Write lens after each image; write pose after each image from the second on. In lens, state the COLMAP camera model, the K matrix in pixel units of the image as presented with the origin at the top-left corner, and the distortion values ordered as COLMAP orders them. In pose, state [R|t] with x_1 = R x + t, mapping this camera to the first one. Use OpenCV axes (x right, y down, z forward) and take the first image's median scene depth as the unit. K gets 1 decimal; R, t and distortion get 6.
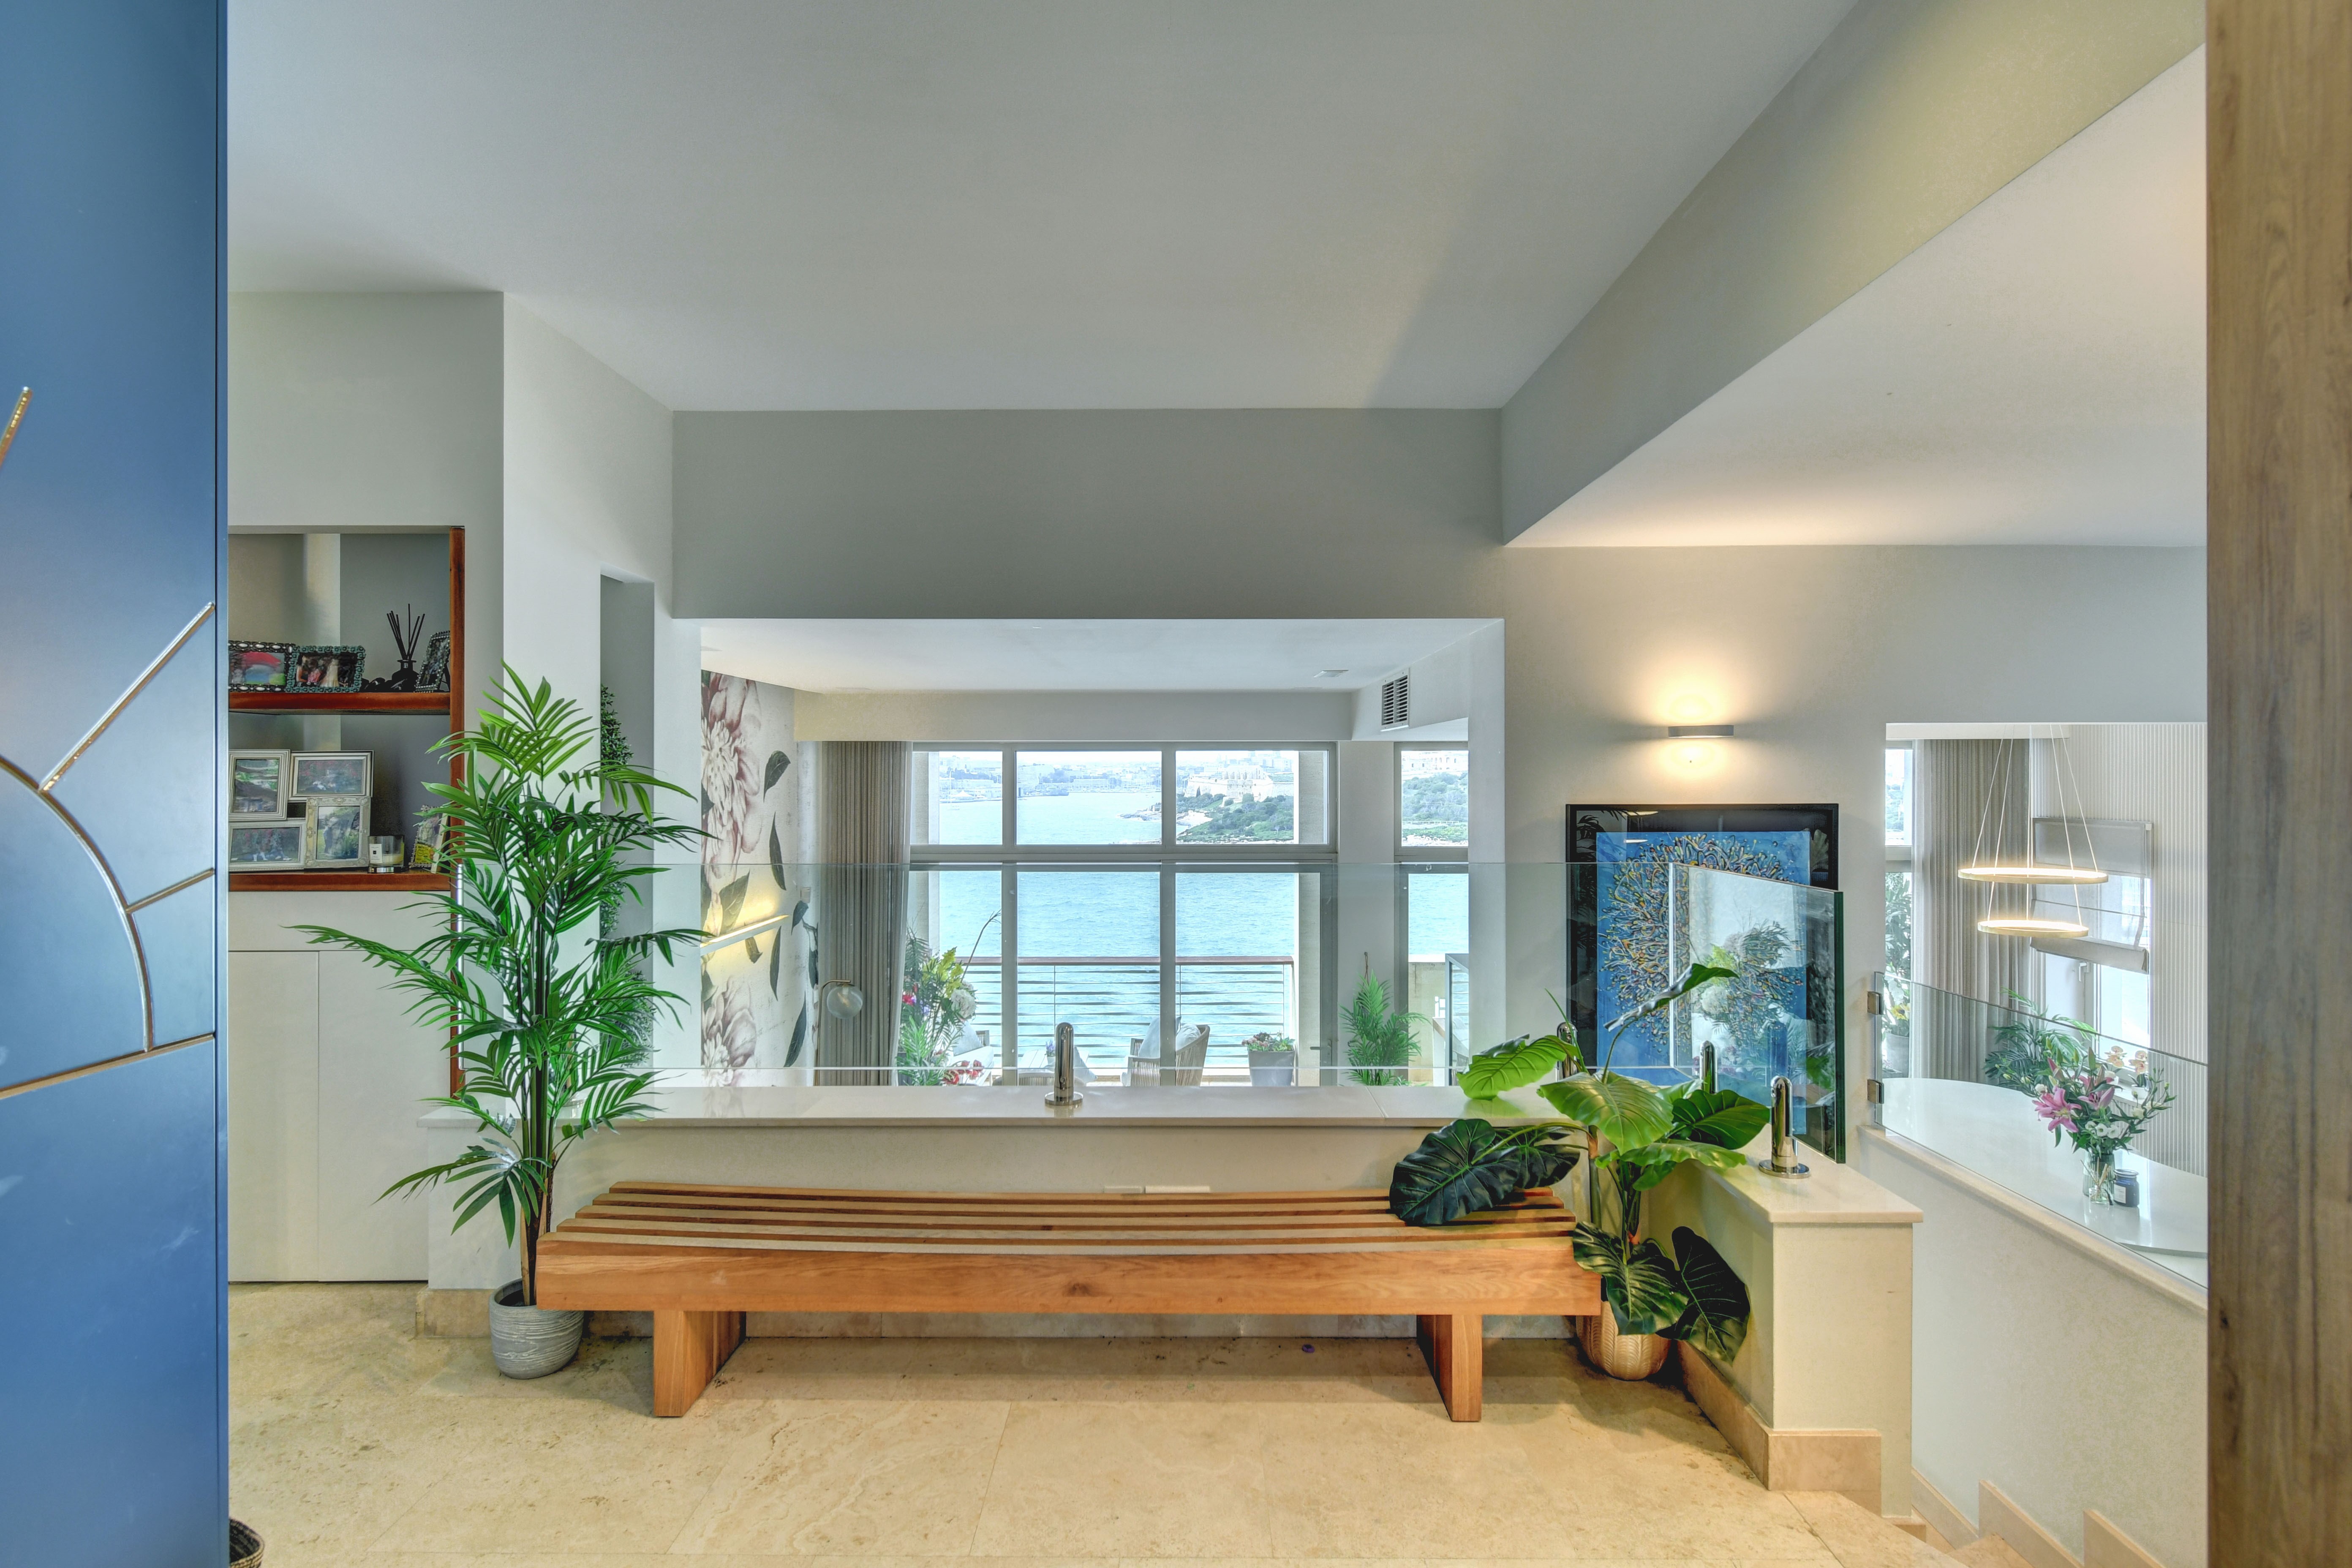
lens RADIAL K [[1215.9, 0, 1176.0], [0, 1215.9, 784.0], [0, 0, 1]] dist [-0.030558, 0.000020]
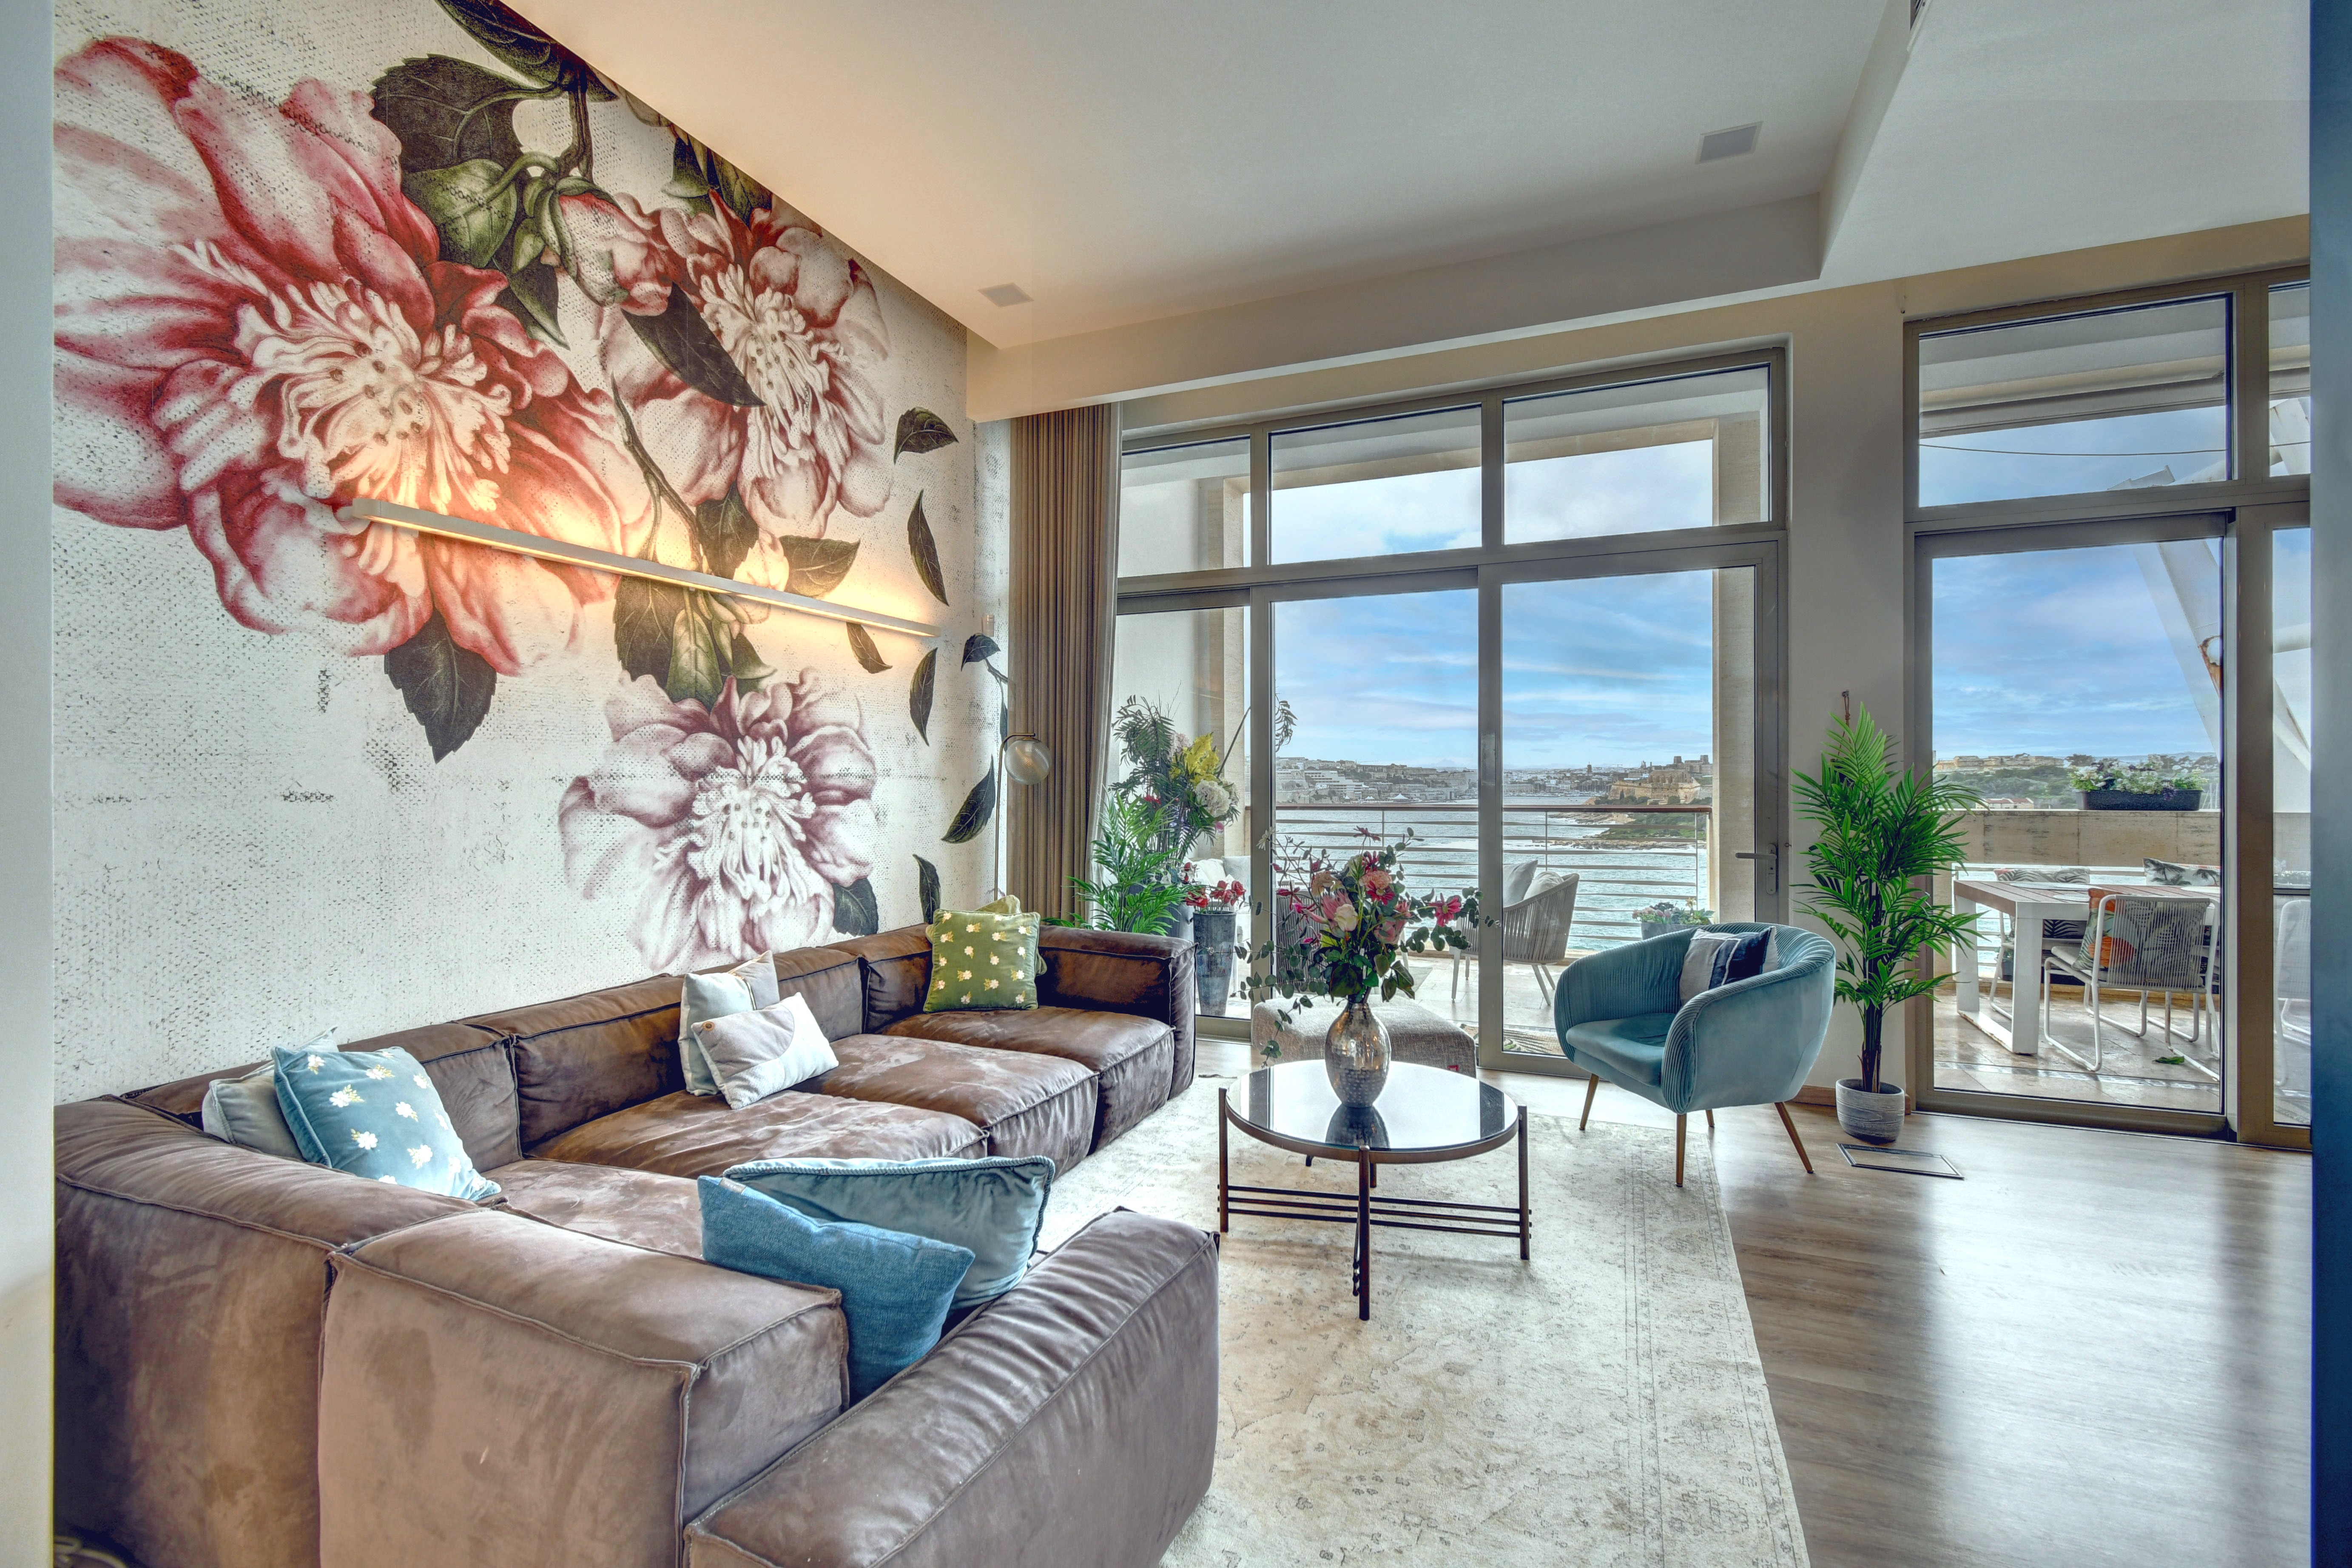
lens RADIAL K [[1041.4, 0, 1176.0], [0, 1041.4, 784.0], [0, 0, 1]] dist [0.002078, 0.000233]
pose [[0.926179, -0.001295, -0.377081, 0.048440], [-0.000845, 0.999984, -0.005510, 0.186069], [0.377082, 0.005422, 0.926164, 0.421575]]
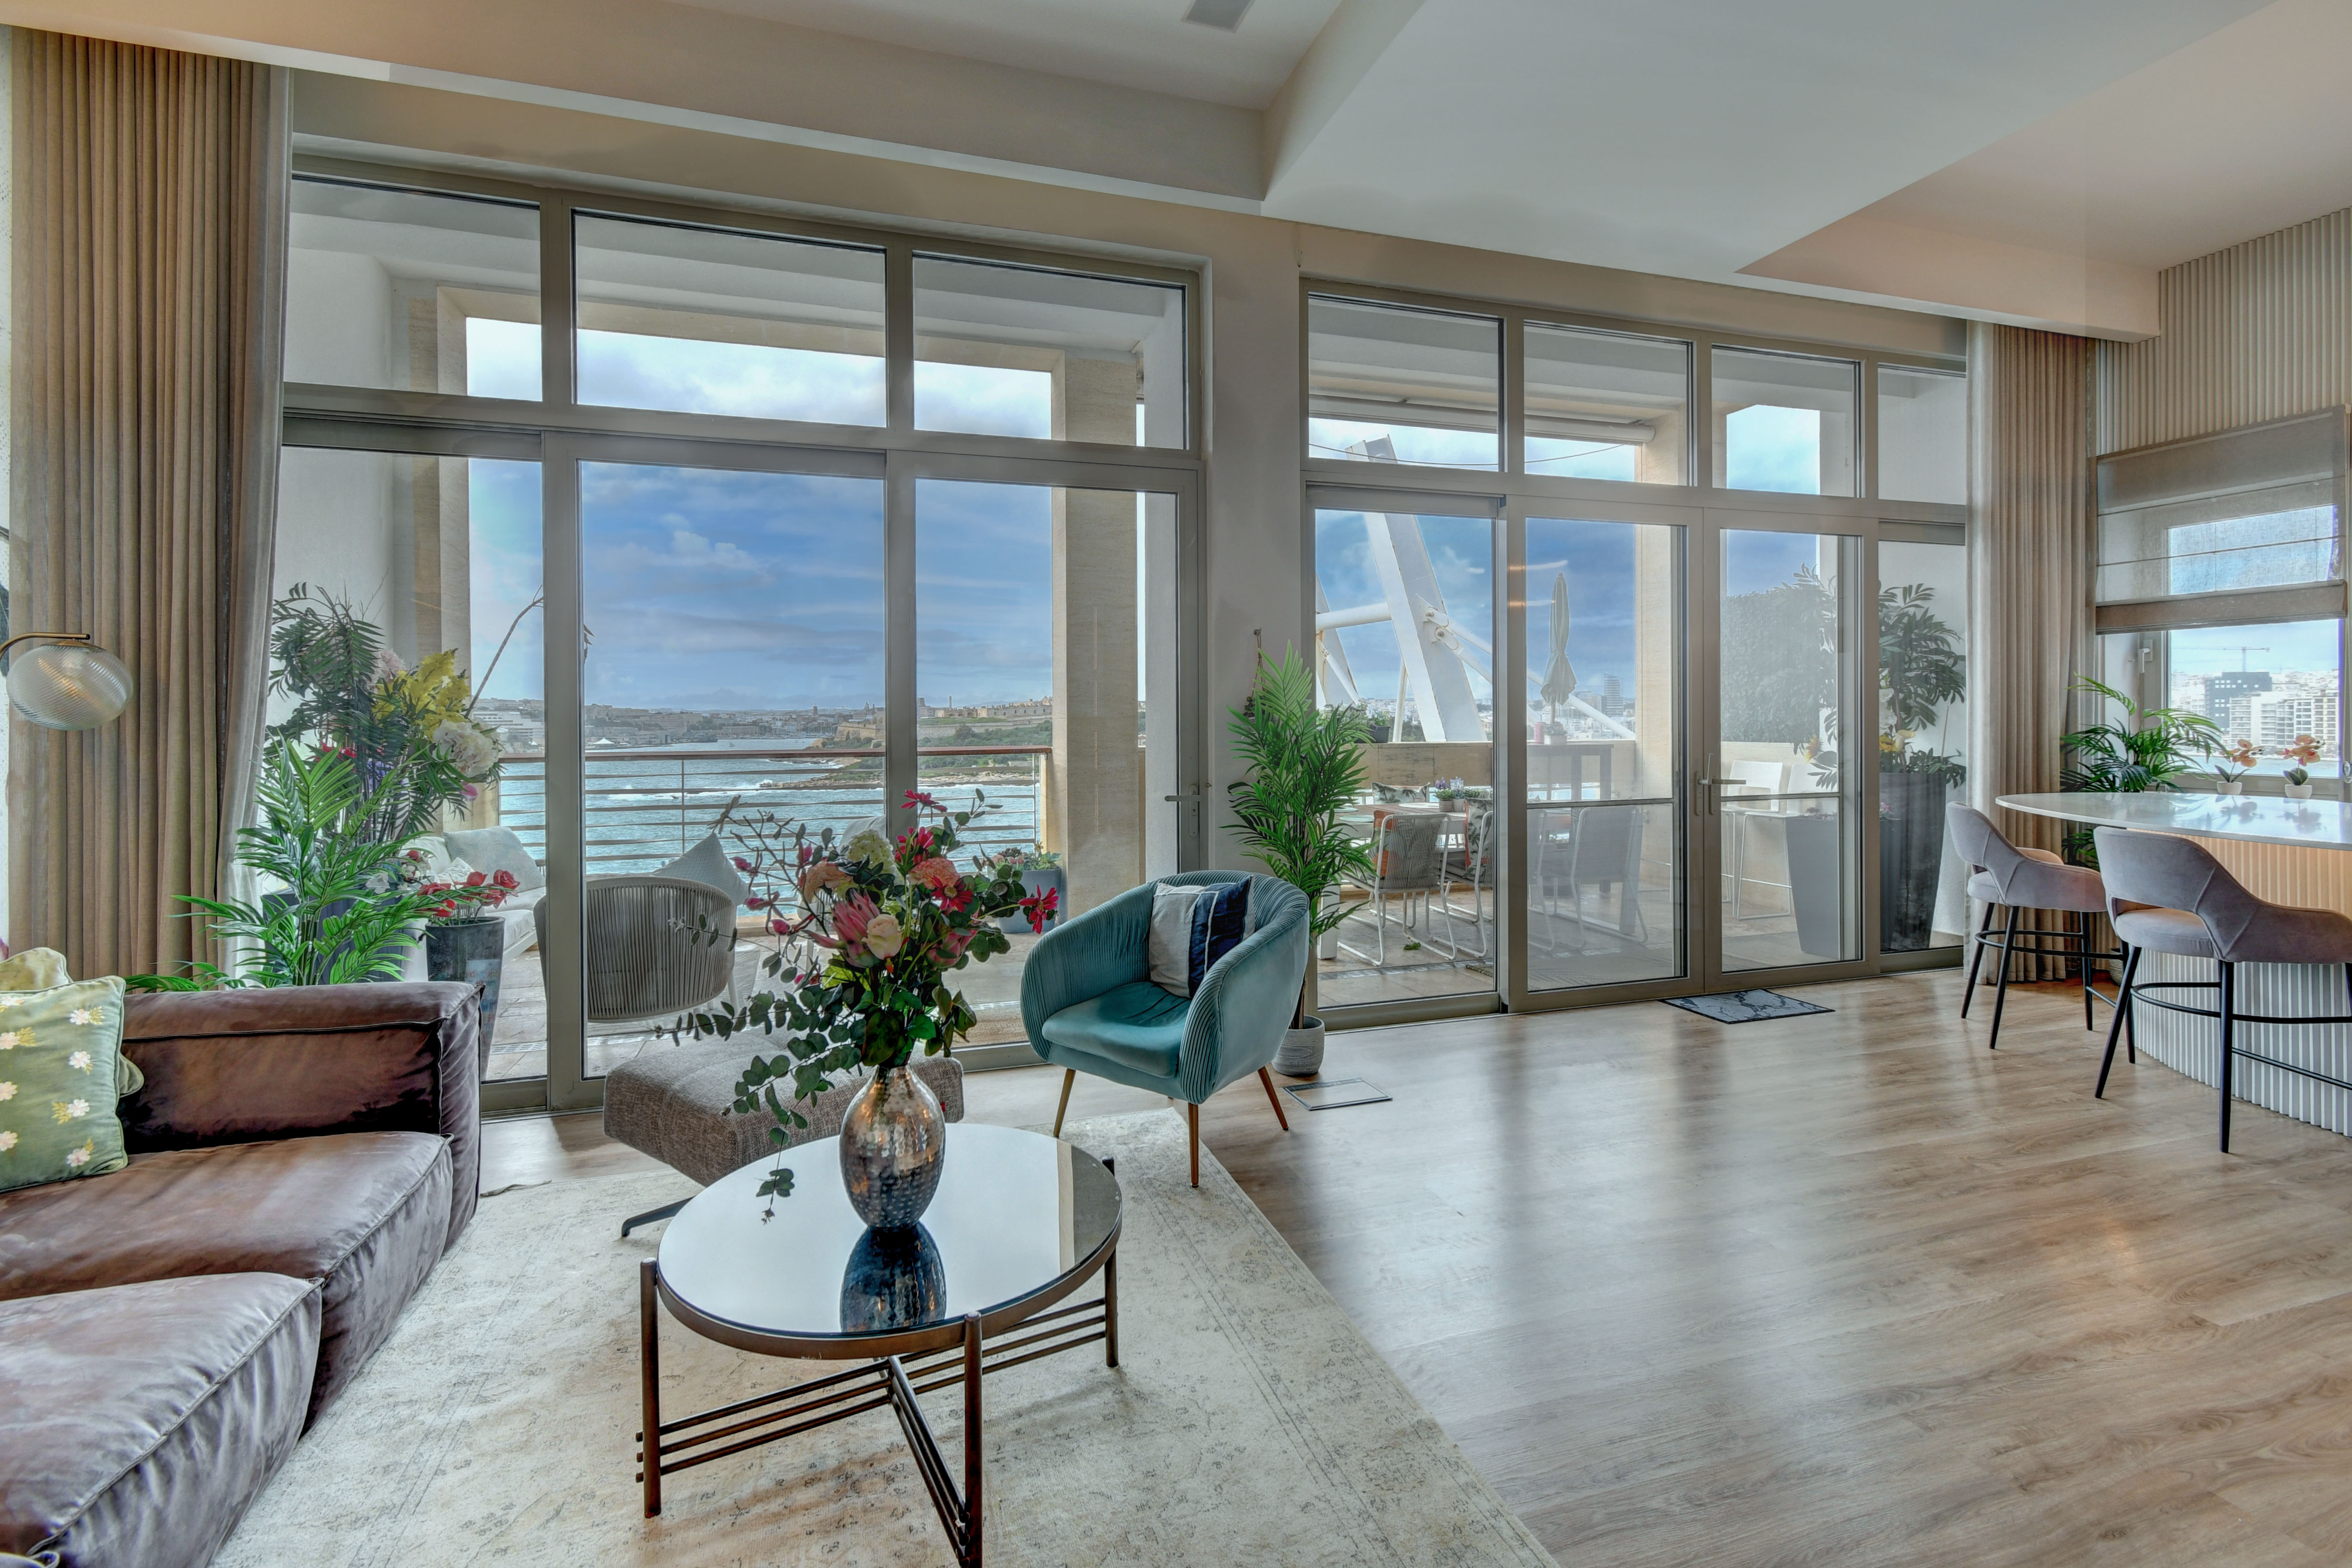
lens RADIAL K [[1065.3, 0, 1181.6], [0, 1065.3, 725.7], [0, 0, 1]] dist [-0.001530, -0.000761]
pose [[0.948361, -0.007873, 0.317095, -0.038999], [0.009143, 0.999955, -0.002518, 0.185751], [-0.317061, 0.005288, 0.948390, 0.530847]]
